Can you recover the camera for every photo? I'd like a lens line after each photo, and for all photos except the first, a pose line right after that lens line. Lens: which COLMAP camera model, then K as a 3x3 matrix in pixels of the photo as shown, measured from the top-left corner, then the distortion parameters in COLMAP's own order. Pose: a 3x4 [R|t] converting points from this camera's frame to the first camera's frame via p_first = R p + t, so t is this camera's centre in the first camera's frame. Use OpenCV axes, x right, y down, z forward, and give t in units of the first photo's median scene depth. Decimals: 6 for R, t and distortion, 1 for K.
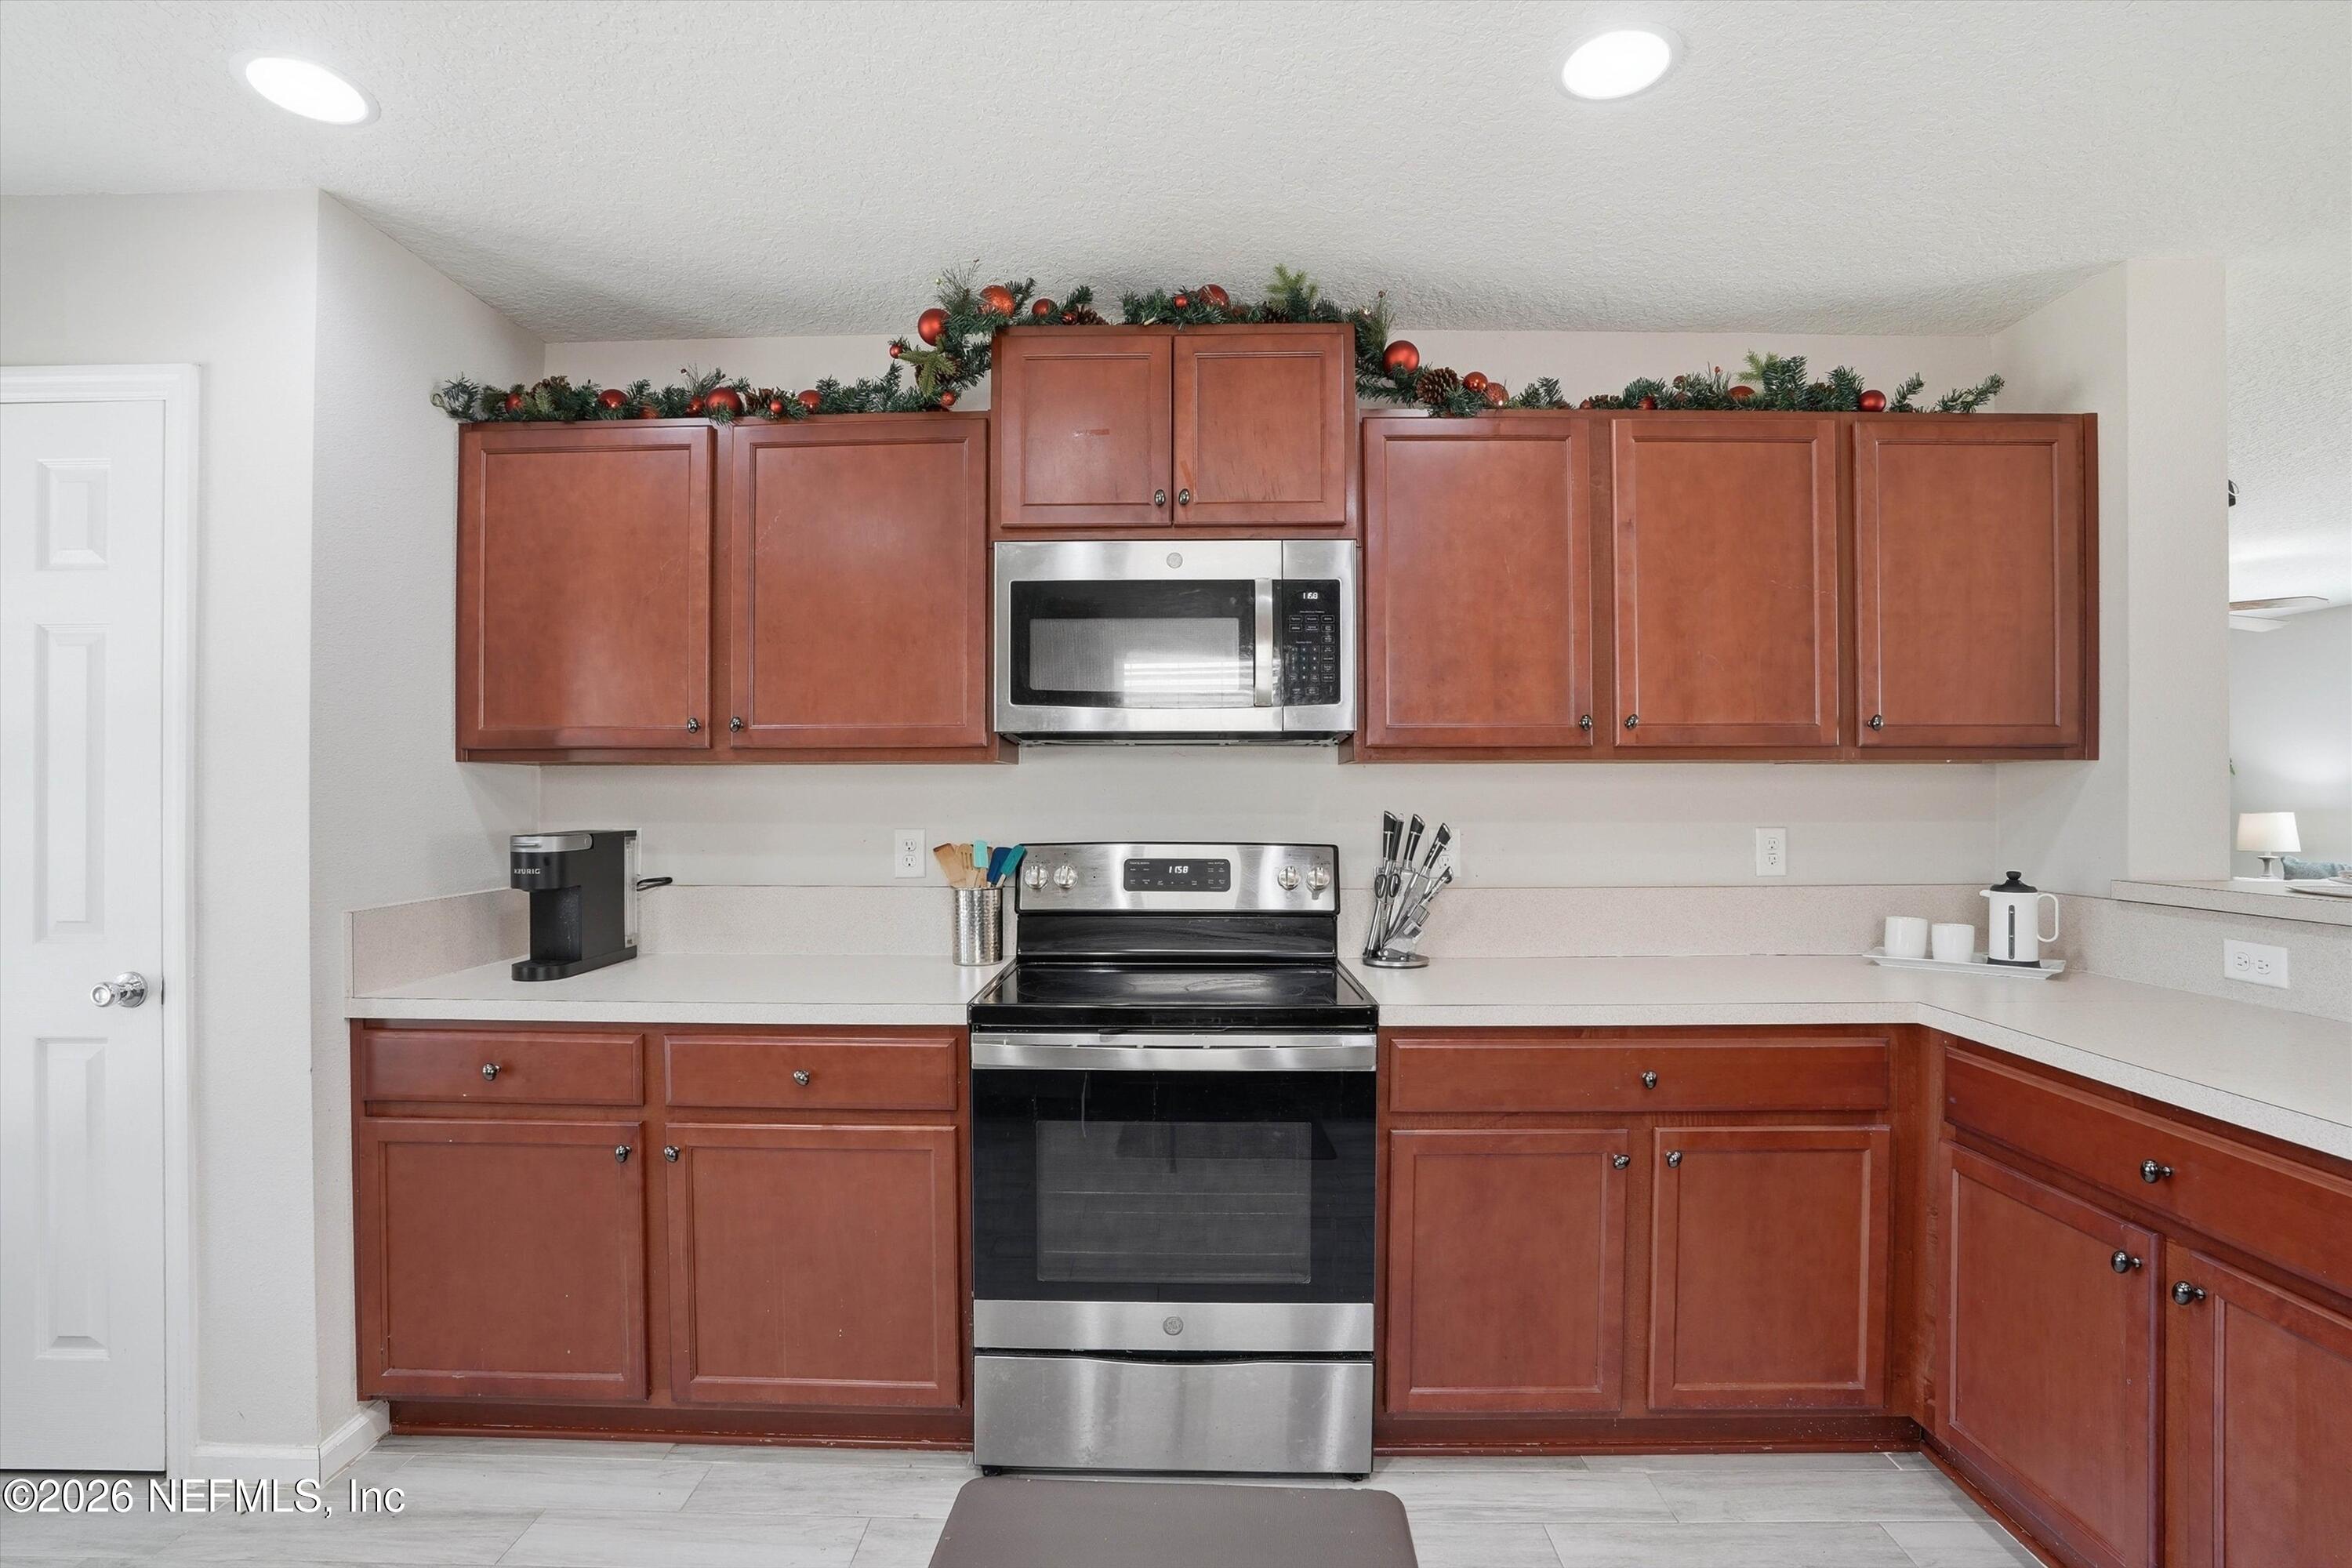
lens RADIAL K [[1100.2, 0, 1181.7], [0, 1100.2, 803.7], [0, 0, 1]] dist [-0.027988, 0.002349]
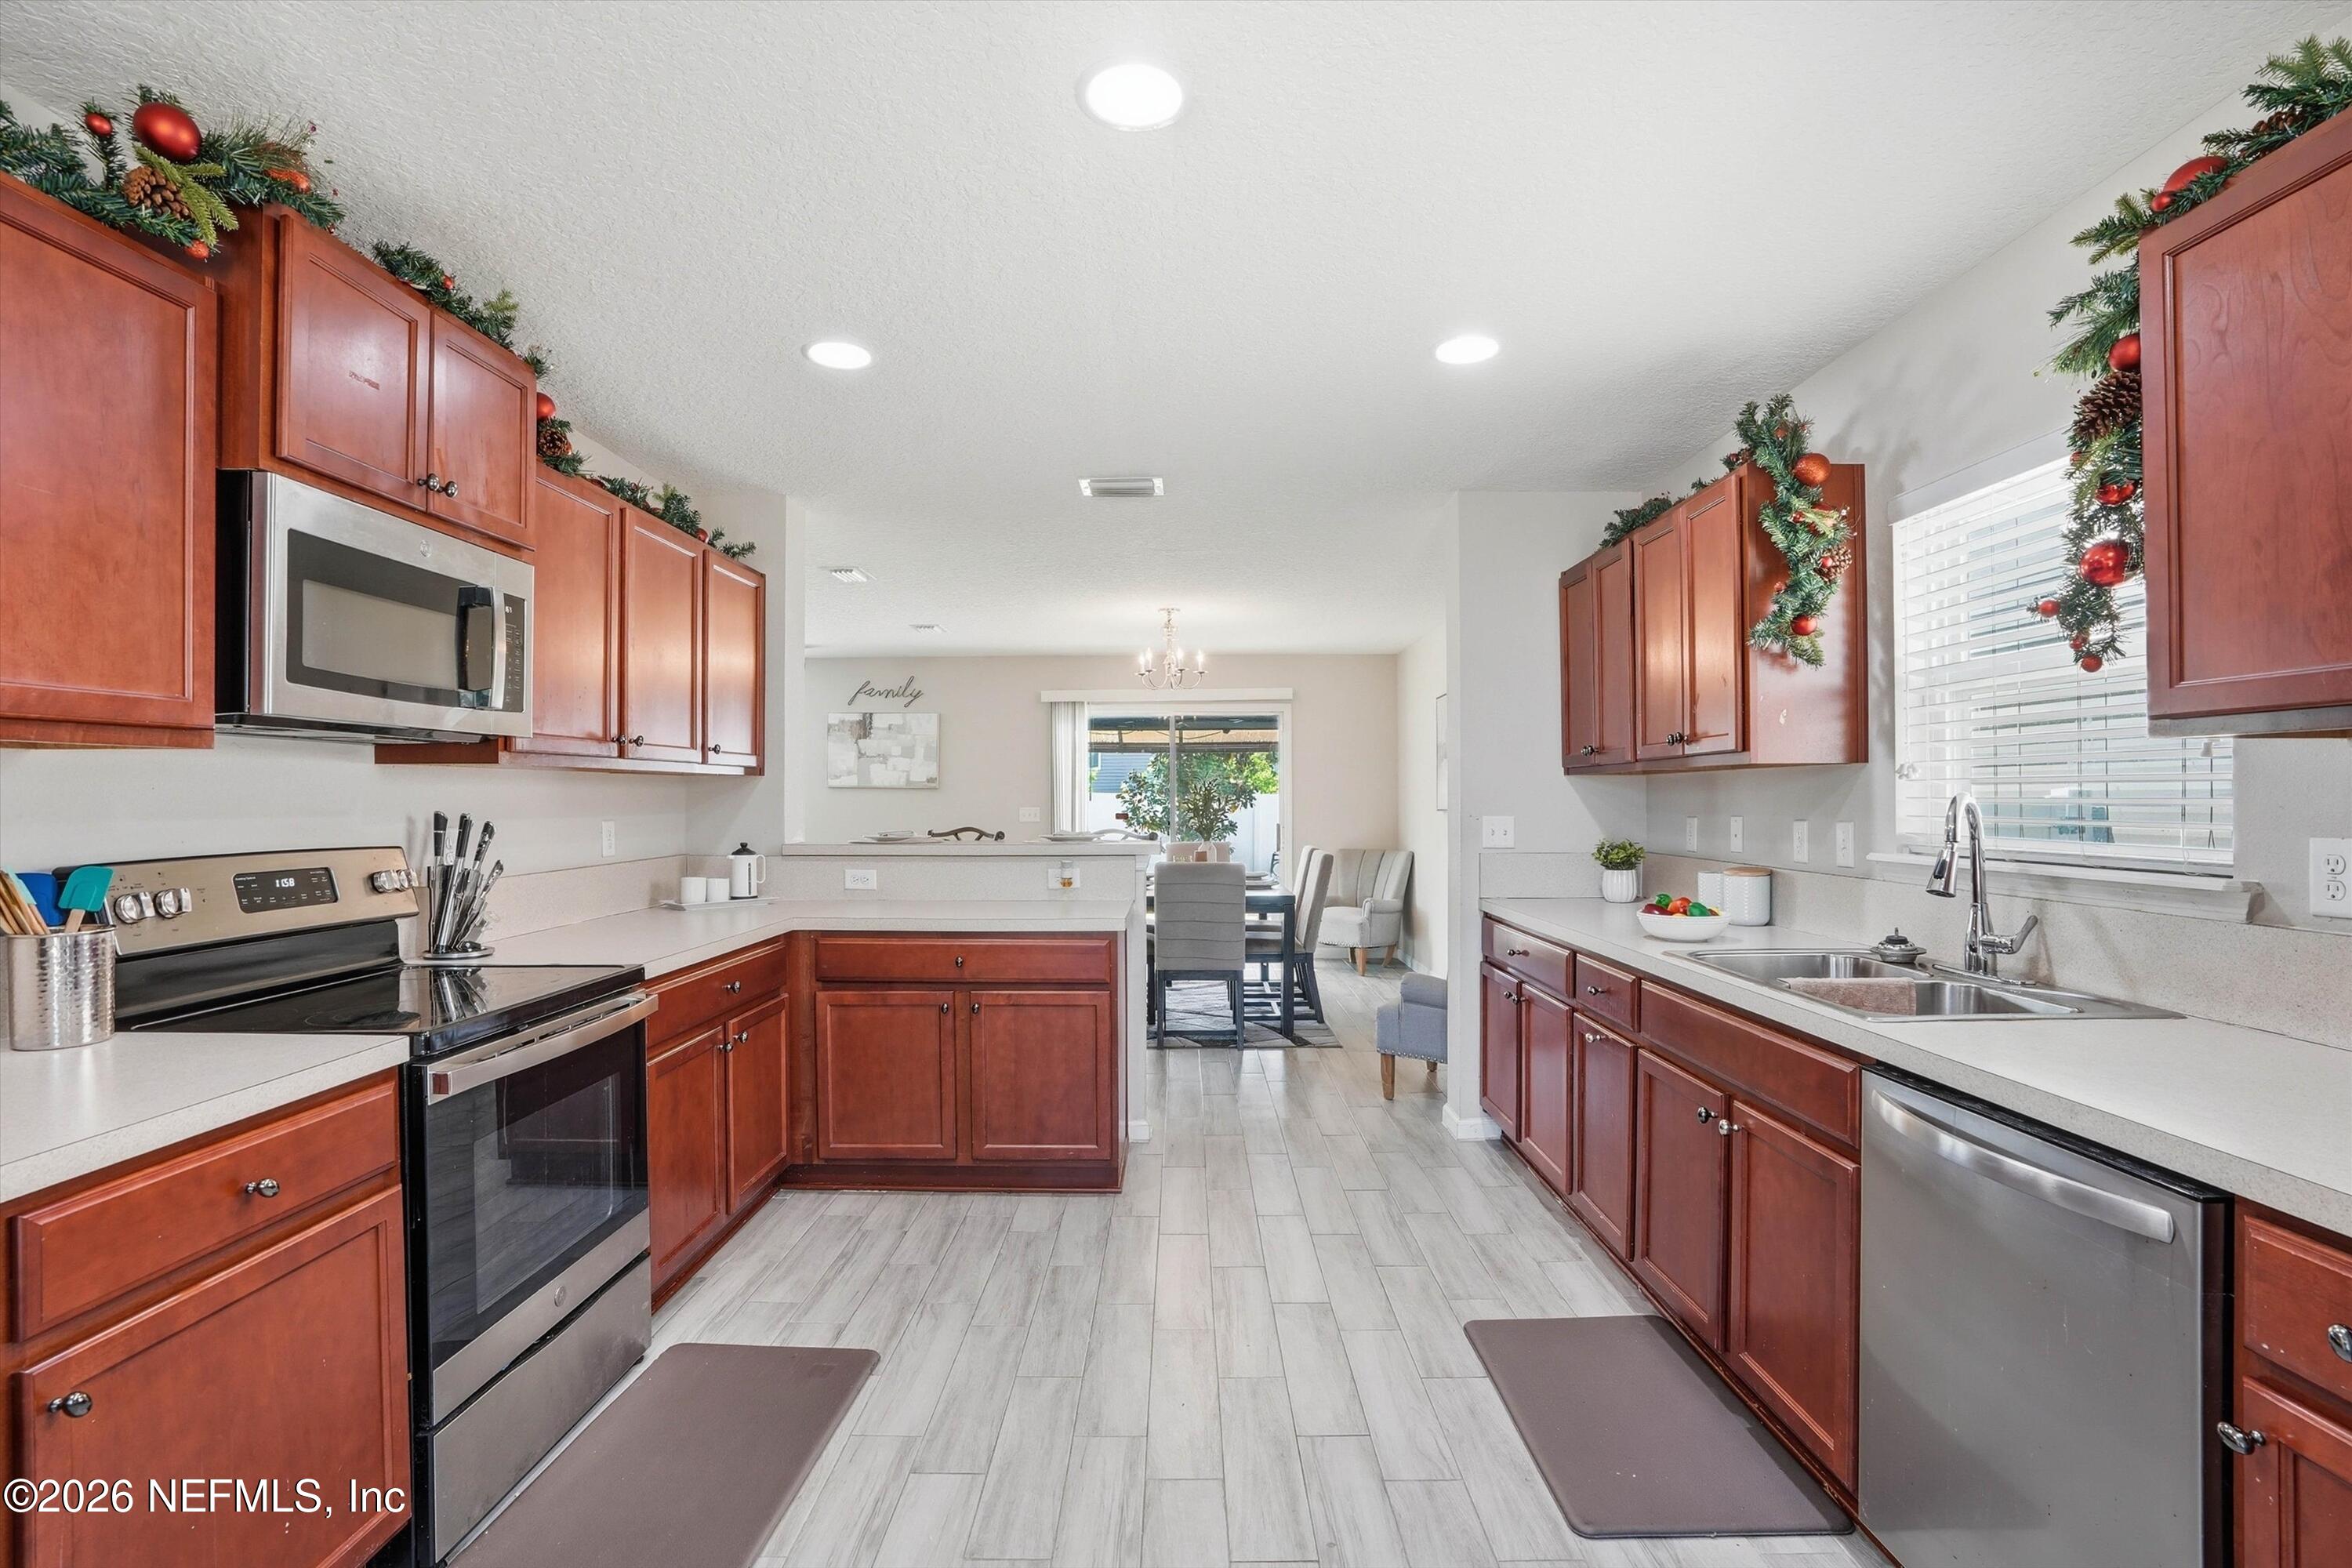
lens RADIAL K [[1100.2, 0, 1186.5], [0, 1100.2, 792.0], [0, 0, 1]] dist [-0.027988, 0.002349]
pose [[-0.010822, 0.004812, 0.999930, -0.920355], [0.001723, 0.999987, -0.004794, -0.004985], [-0.999940, 0.001671, -0.010831, 0.348583]]
